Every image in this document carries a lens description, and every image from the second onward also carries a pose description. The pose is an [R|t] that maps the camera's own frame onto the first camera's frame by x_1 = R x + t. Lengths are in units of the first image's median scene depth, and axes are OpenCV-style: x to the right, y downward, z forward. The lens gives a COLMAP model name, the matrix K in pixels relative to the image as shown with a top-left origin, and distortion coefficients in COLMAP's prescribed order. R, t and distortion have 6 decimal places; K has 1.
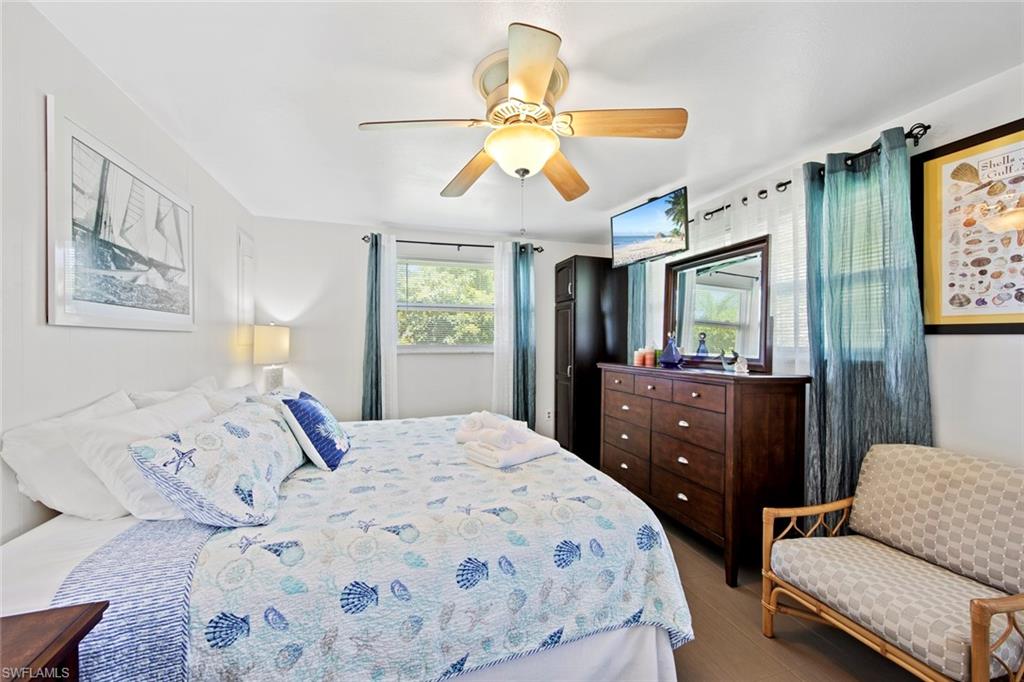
lens RADIAL K [[397.4, 0, 502.7], [0, 397.4, 342.1], [0, 0, 1]] dist [0.014686, -0.002784]
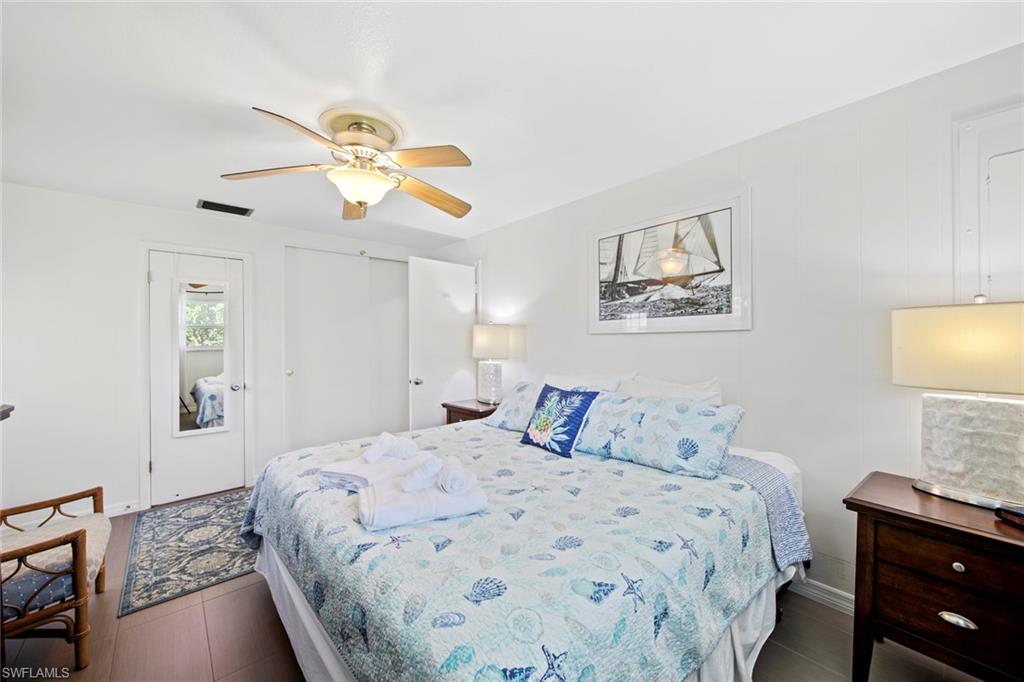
lens RADIAL K [[397.4, 0, 512.7], [0, 397.4, 342.9], [0, 0, 1]] dist [0.014686, -0.002784]
pose [[-0.910155, 0.003176, -0.414256, 0.125545], [0.001734, 0.999991, 0.003855, -0.002621], [0.414265, 0.002790, -0.910152, 2.193278]]
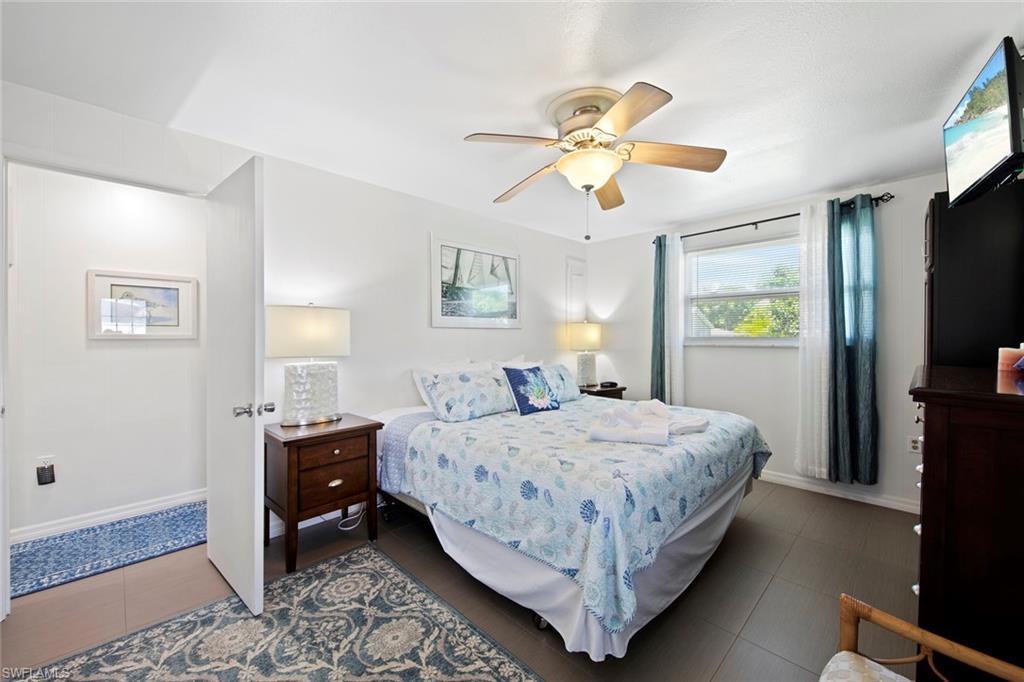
lens RADIAL K [[397.4, 0, 503.0], [0, 397.4, 337.5], [0, 0, 1]] dist [0.014686, -0.002784]
pose [[0.450861, 0.002550, -0.892591, 0.948368], [-0.000127, 0.999996, 0.002793, 0.011483], [0.892594, -0.001146, 0.450859, 0.235495]]
